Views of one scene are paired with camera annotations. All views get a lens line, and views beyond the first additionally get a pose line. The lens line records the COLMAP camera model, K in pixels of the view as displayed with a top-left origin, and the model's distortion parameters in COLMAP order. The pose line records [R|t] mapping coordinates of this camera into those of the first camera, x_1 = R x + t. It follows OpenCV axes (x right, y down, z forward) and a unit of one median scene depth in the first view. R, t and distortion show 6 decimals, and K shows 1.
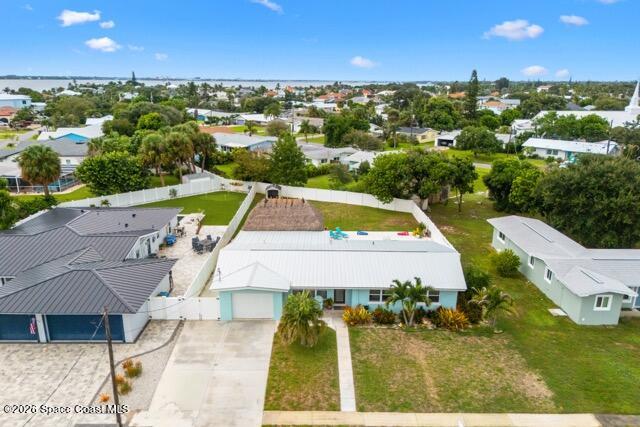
lens RADIAL K [[474.9, 0, 320.0], [0, 474.9, 213.5], [0, 0, 1]] dist [0.039311, -0.004453]
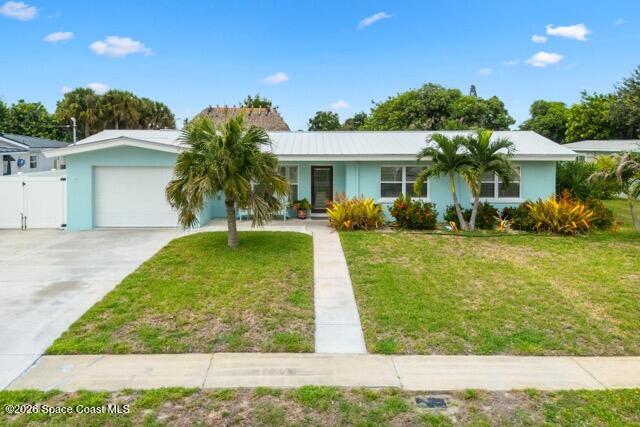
lens RADIAL K [[492.2, 0, 319.2], [0, 492.2, 142.7], [0, 0, 1]] dist [0.070304, -0.071281]
pose [[0.999826, -0.008279, 0.016686, 0.030068], [0.012403, 0.964234, -0.264763, 0.262119], [-0.013897, 0.264924, 0.964169, 0.477716]]
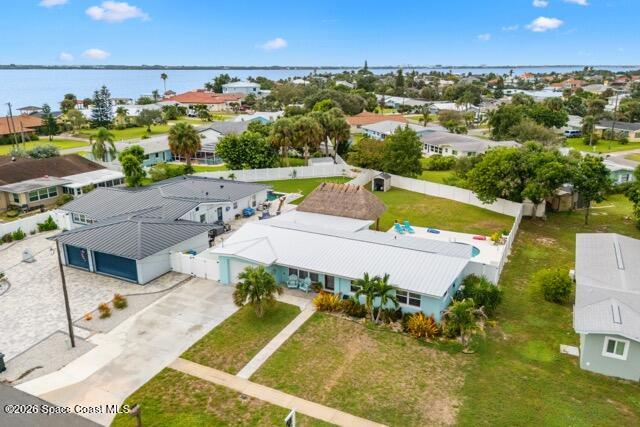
lens RADIAL K [[491.9, 0, 320.0], [0, 491.9, 213.5], [0, 0, 1]] dist [0.073872, -0.072481]
pose [[0.891505, 0.119366, -0.437003, 0.462380], [-0.113620, 0.992744, 0.039375, -0.007363], [0.438532, 0.014549, 0.898598, 0.058883]]
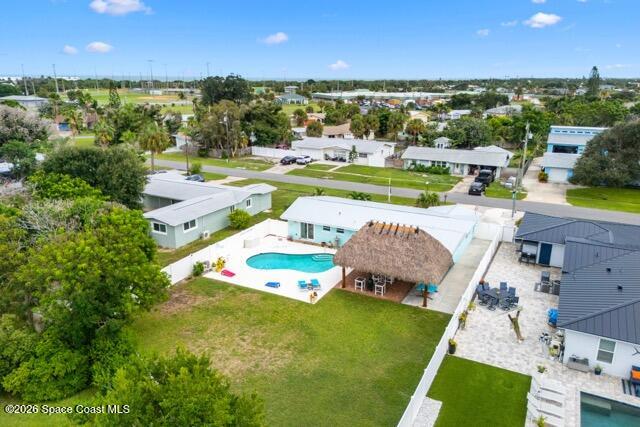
lens RADIAL K [[491.9, 0, 320.0], [0, 491.9, 213.5], [0, 0, 1]] dist [0.073872, -0.072481]
pose [[-0.884281, -0.137547, 0.446238, -0.433979], [0.116838, 0.860062, 0.496632, -0.614416], [-0.452102, 0.491299, -0.744465, 2.199074]]
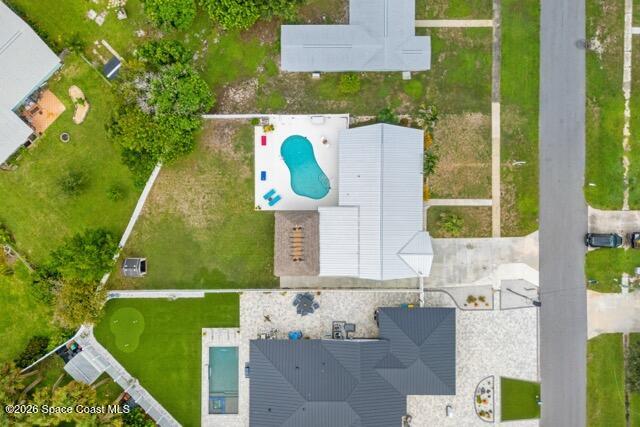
lens RADIAL K [[491.9, 0, 320.0], [0, 491.9, 213.5], [0, 0, 1]] dist [0.073872, -0.072481]
pose [[0.003859, -0.999952, -0.008972, 0.016380], [0.265504, -0.007625, 0.964080, -1.593140], [-0.964102, -0.006103, 0.265462, 0.830660]]
